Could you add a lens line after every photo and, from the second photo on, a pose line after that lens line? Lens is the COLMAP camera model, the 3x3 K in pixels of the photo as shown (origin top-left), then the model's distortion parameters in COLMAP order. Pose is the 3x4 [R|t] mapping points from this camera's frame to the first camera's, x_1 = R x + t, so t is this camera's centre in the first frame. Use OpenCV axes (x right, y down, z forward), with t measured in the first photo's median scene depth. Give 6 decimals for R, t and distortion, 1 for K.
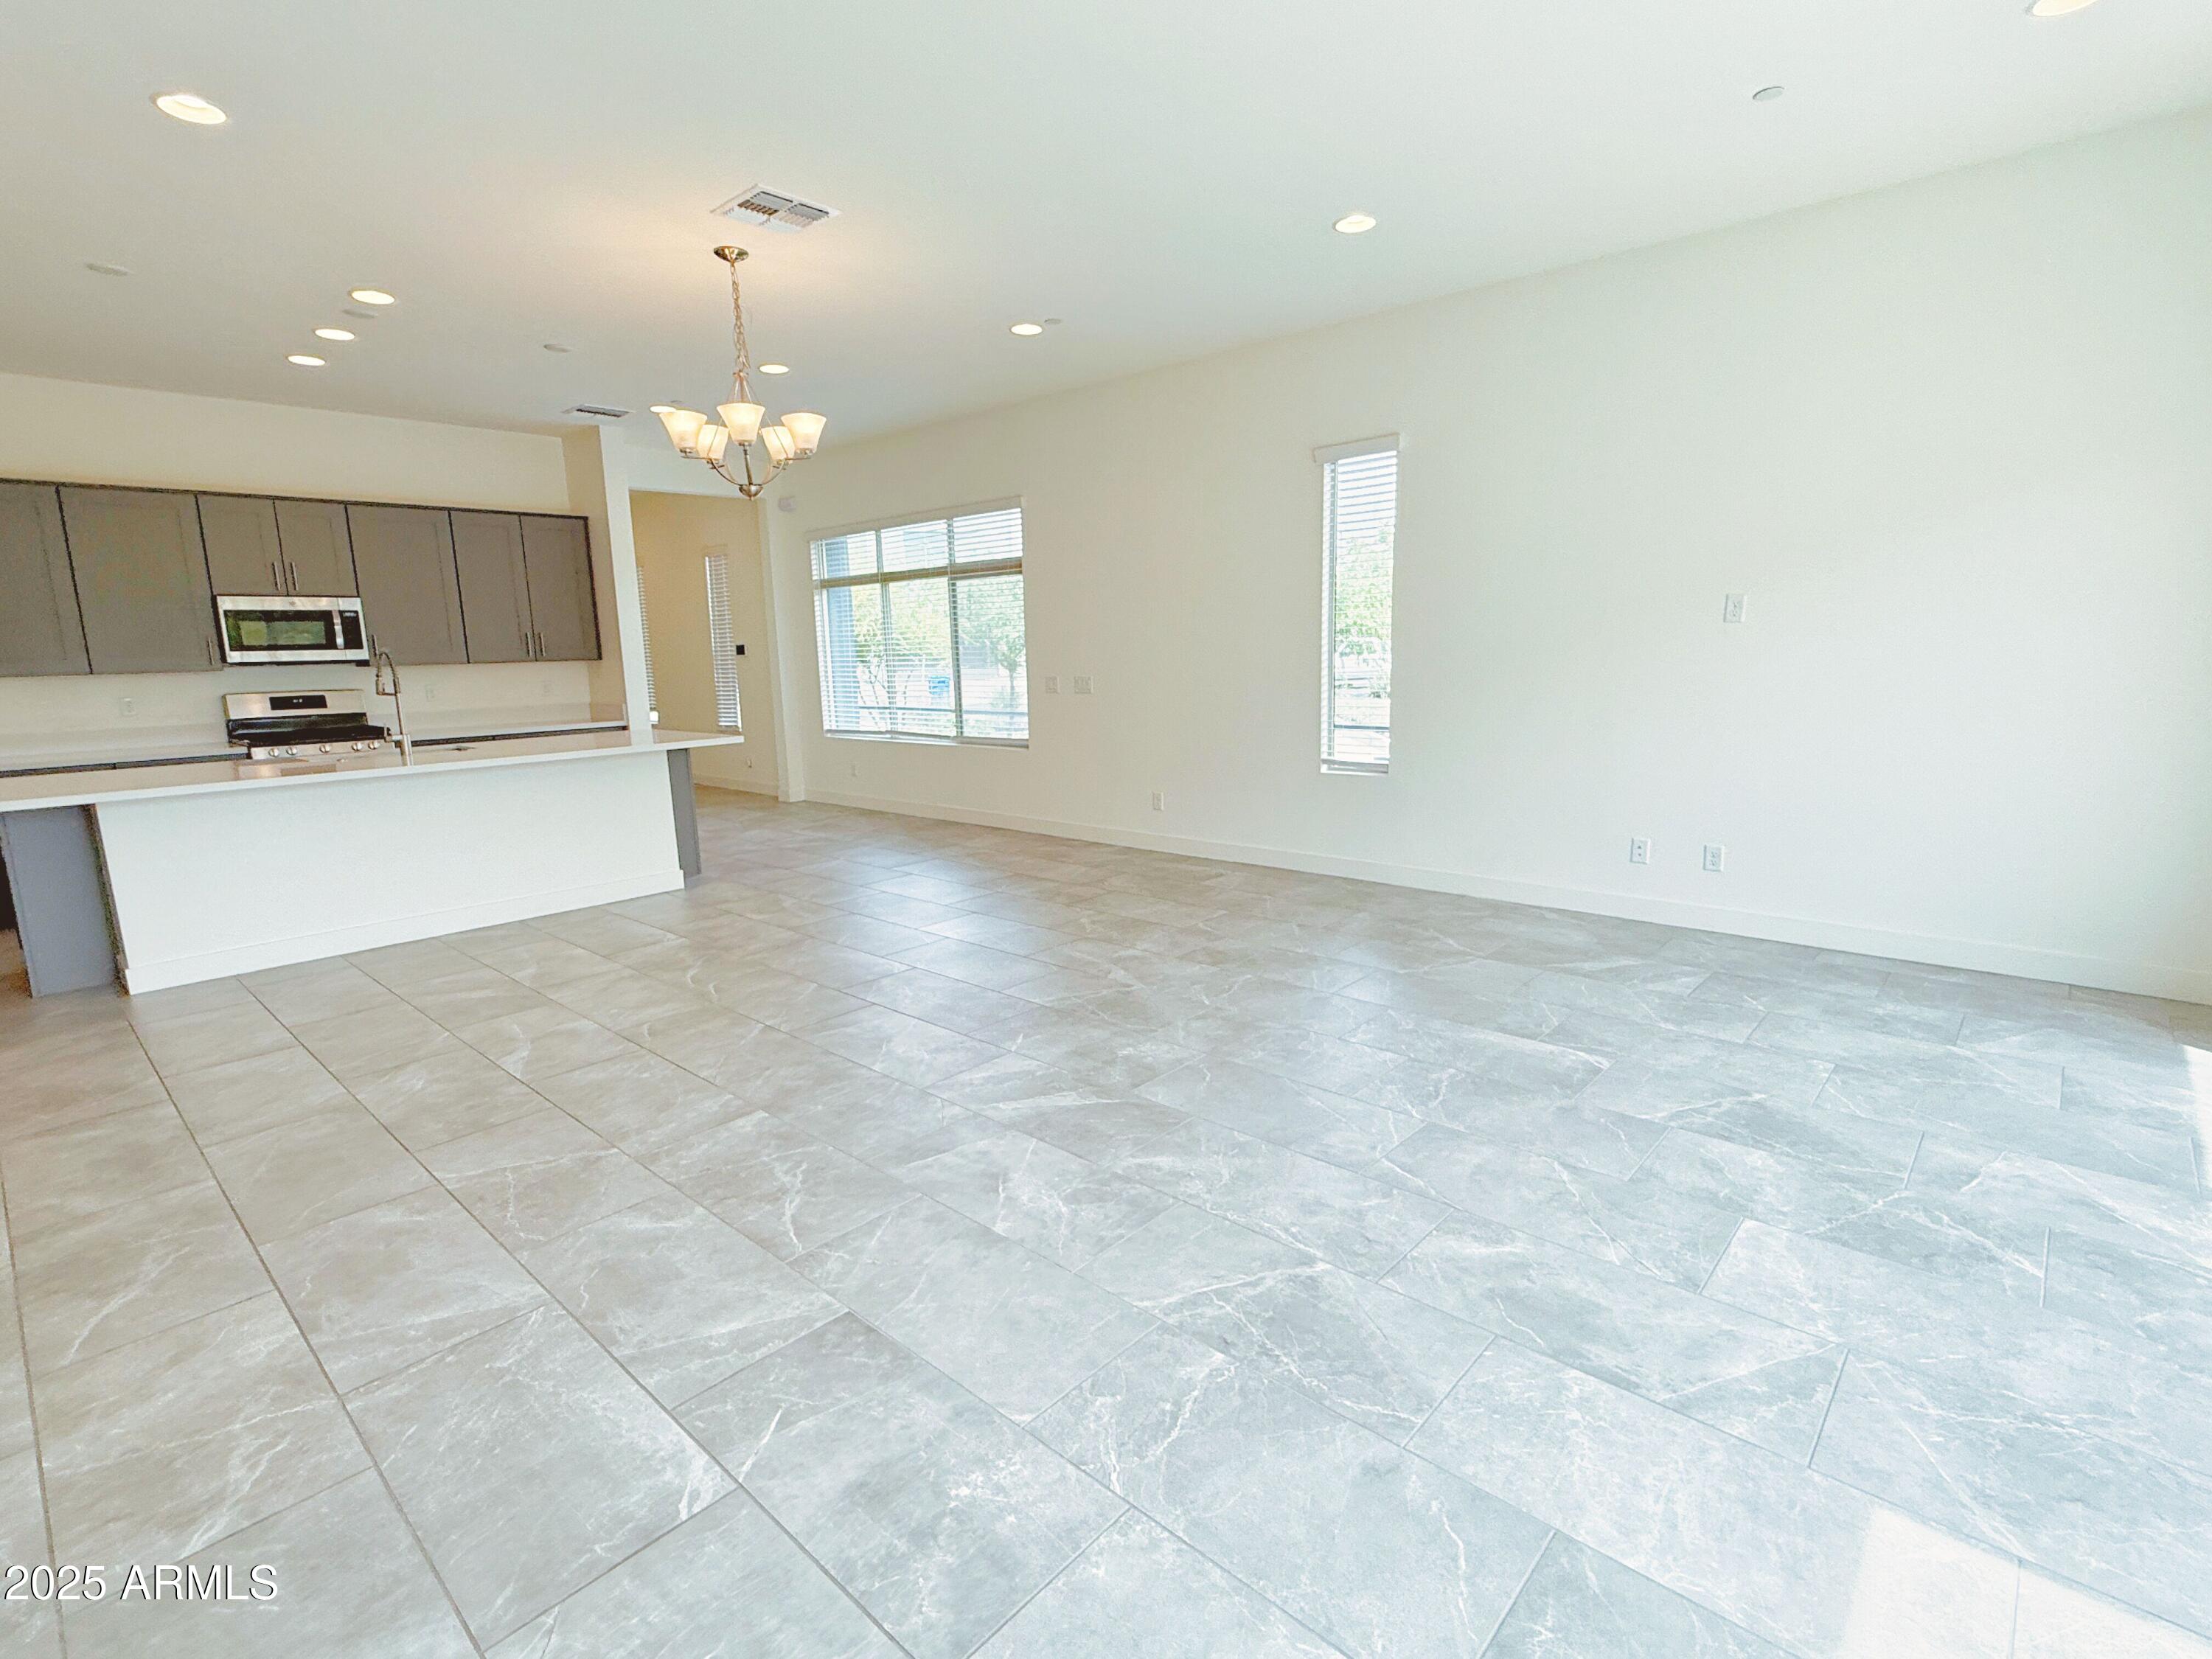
lens RADIAL K [[1066.2, 0, 1106.7], [0, 1066.2, 829.4], [0, 0, 1]] dist [0.001836, -0.000390]
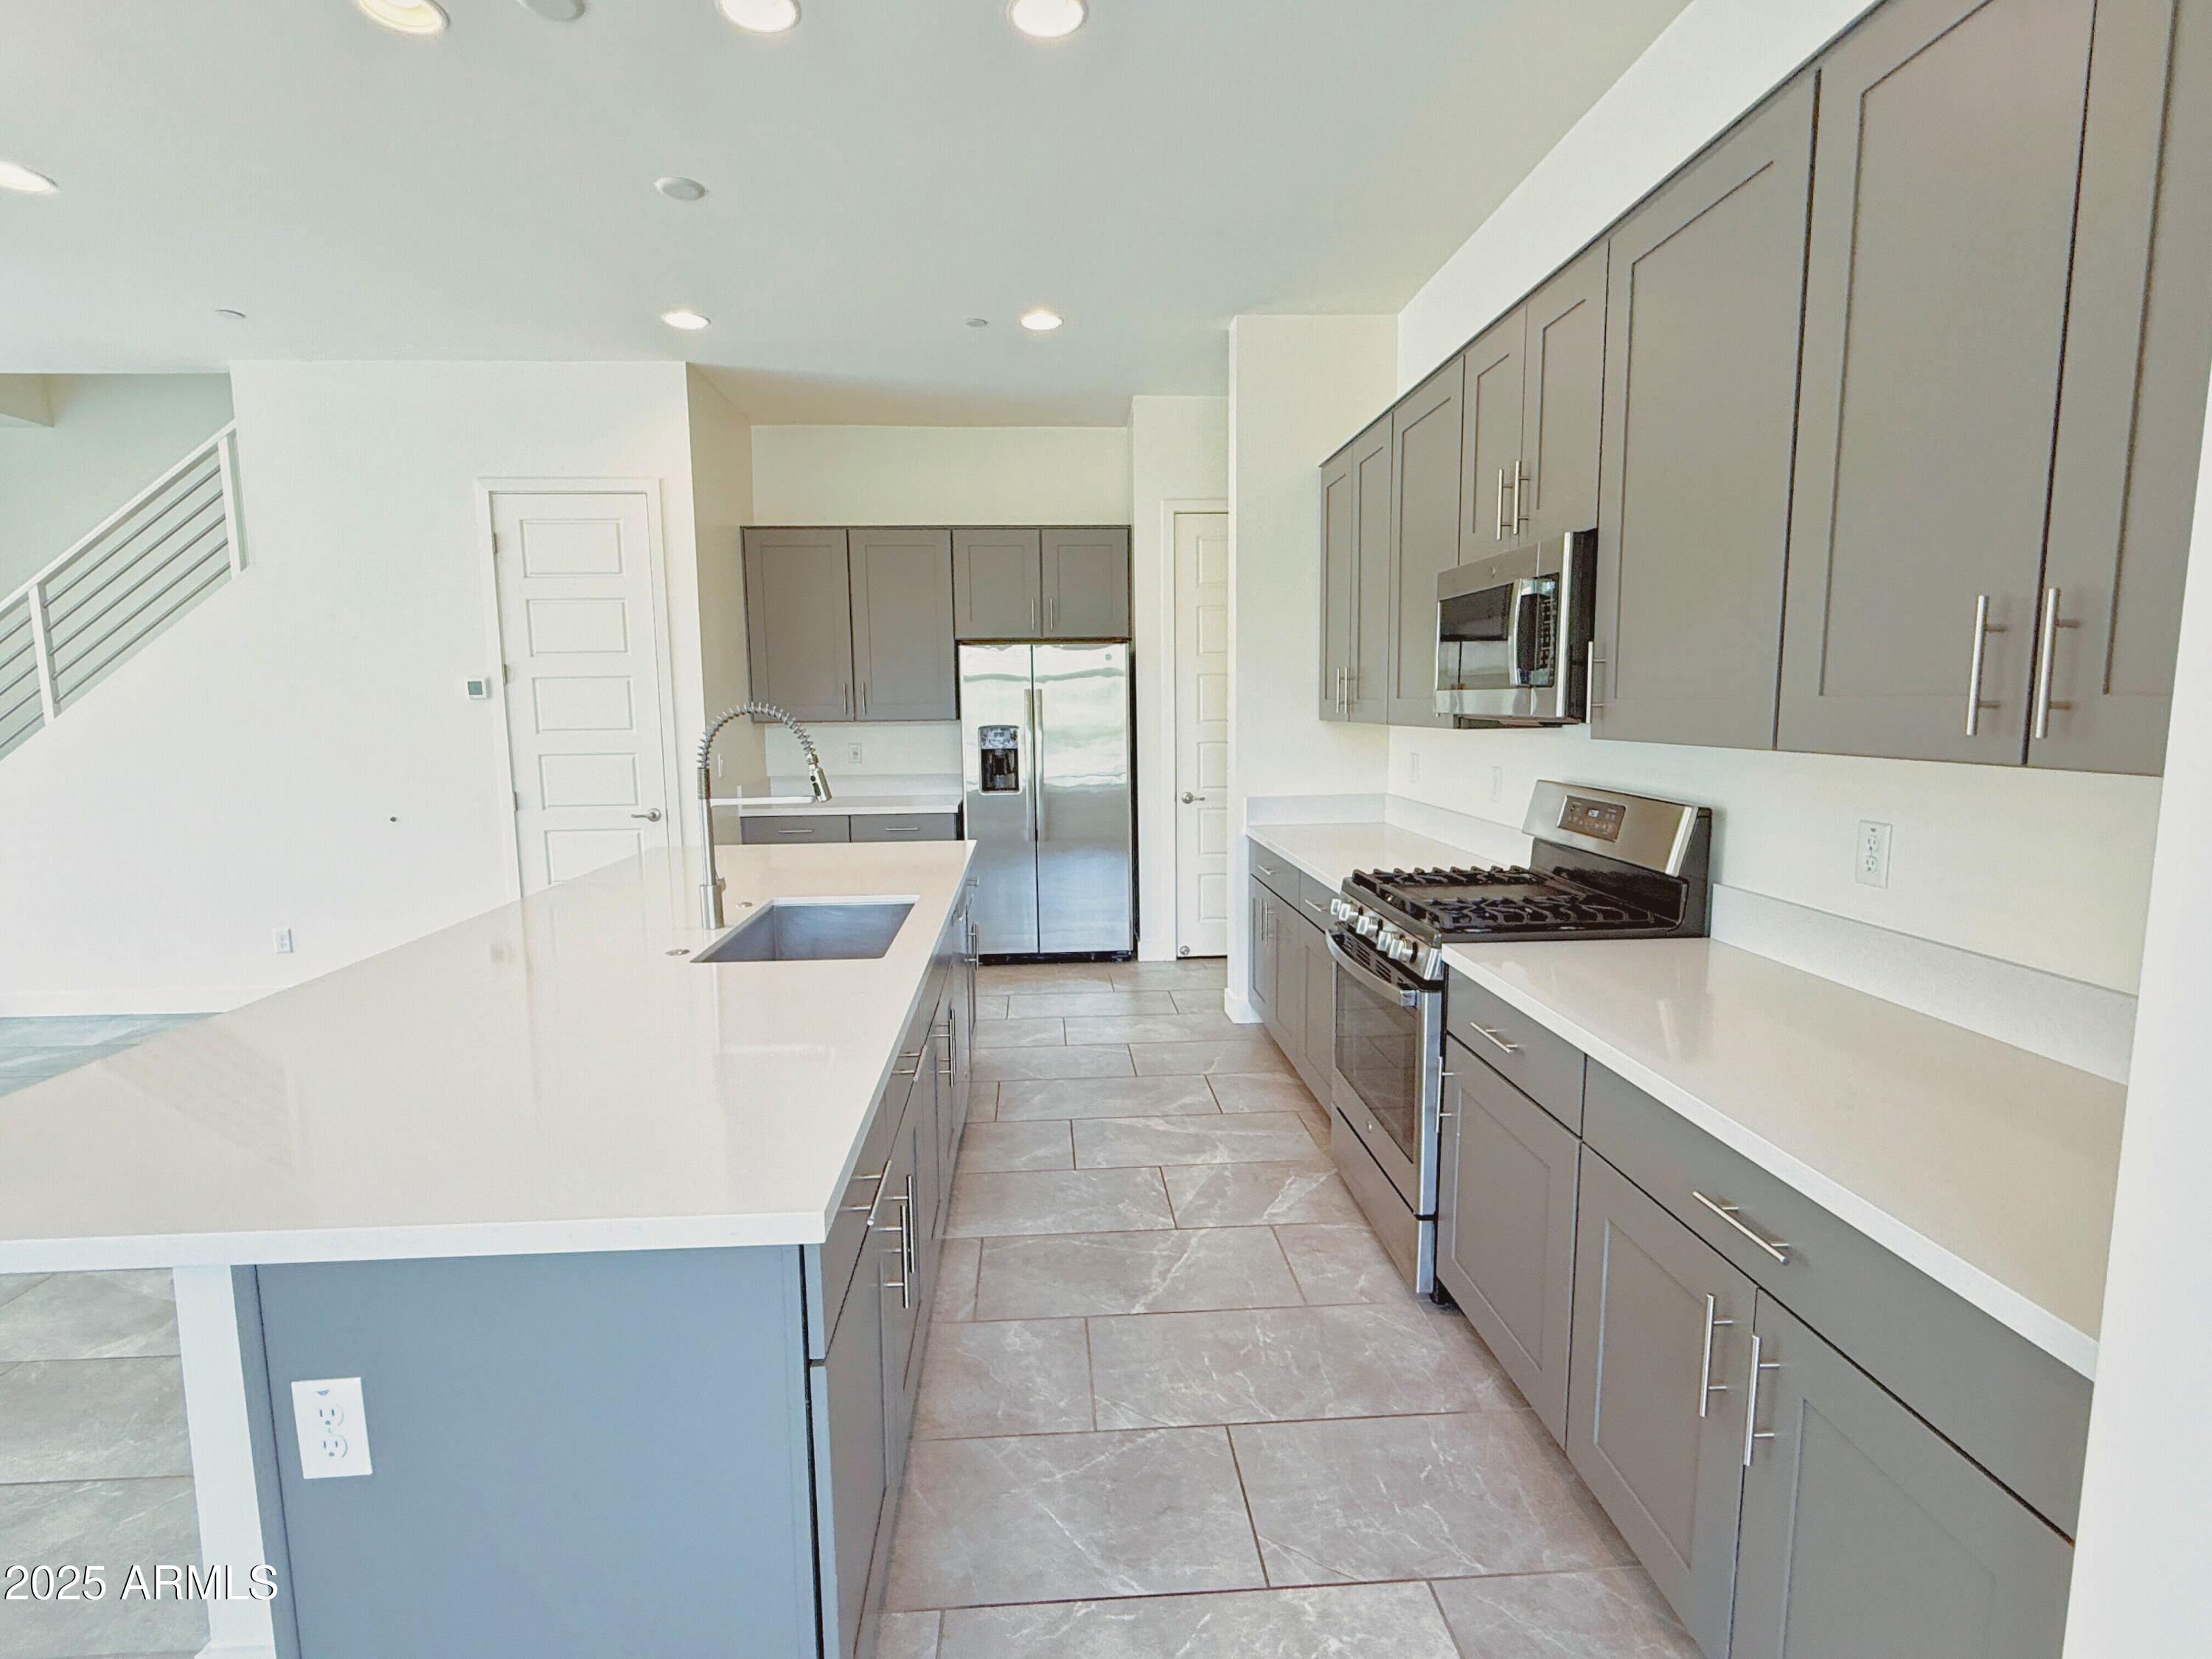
lens RADIAL K [[1066.2, 0, 1109.3], [0, 1066.2, 825.8], [0, 0, 1]] dist [0.001836, -0.000390]
pose [[-0.694137, 0.120913, -0.709615, 0.915895], [-0.098979, 0.960397, 0.260464, -0.247148], [0.713005, 0.251035, -0.654679, 1.126286]]
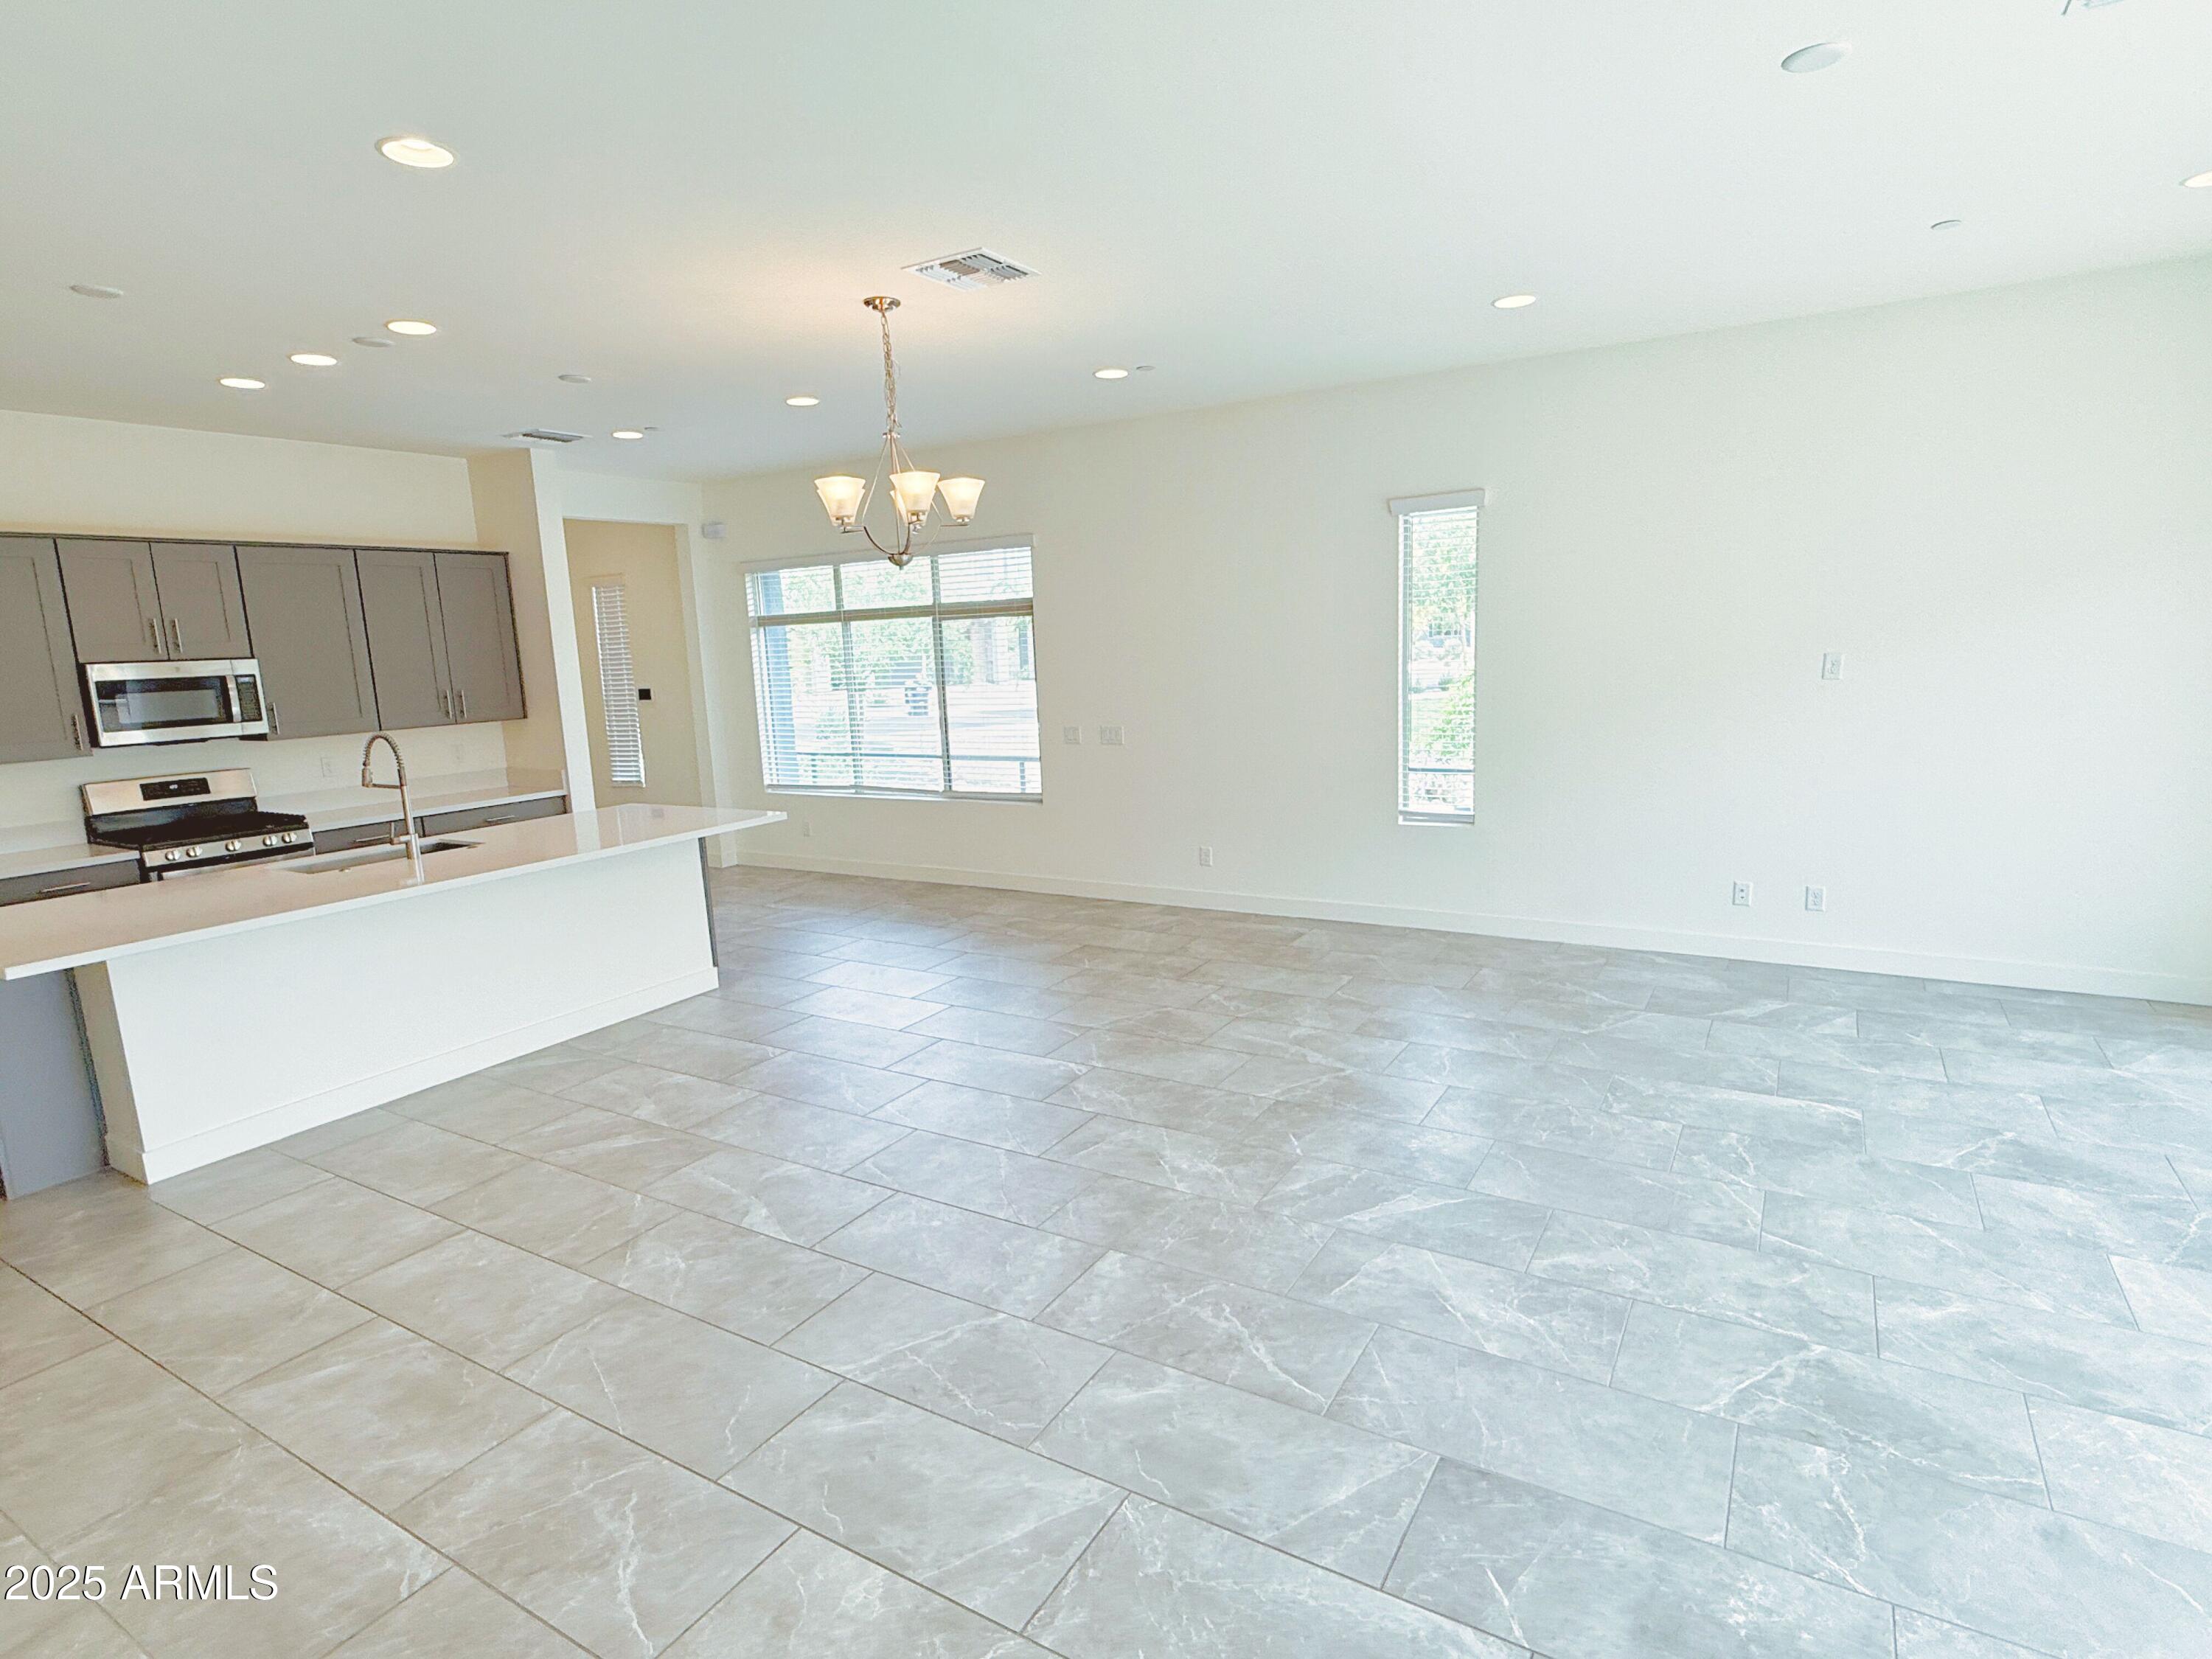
lens RADIAL K [[1170.5, 0, 1110.8], [0, 1170.5, 831.2], [0, 0, 1]] dist [0.002374, -0.000907]
pose [[0.980155, -0.046452, 0.192715, -0.409483], [0.049143, 0.998749, -0.009208, -0.076739], [-0.192046, 0.018496, 0.981212, -0.012502]]
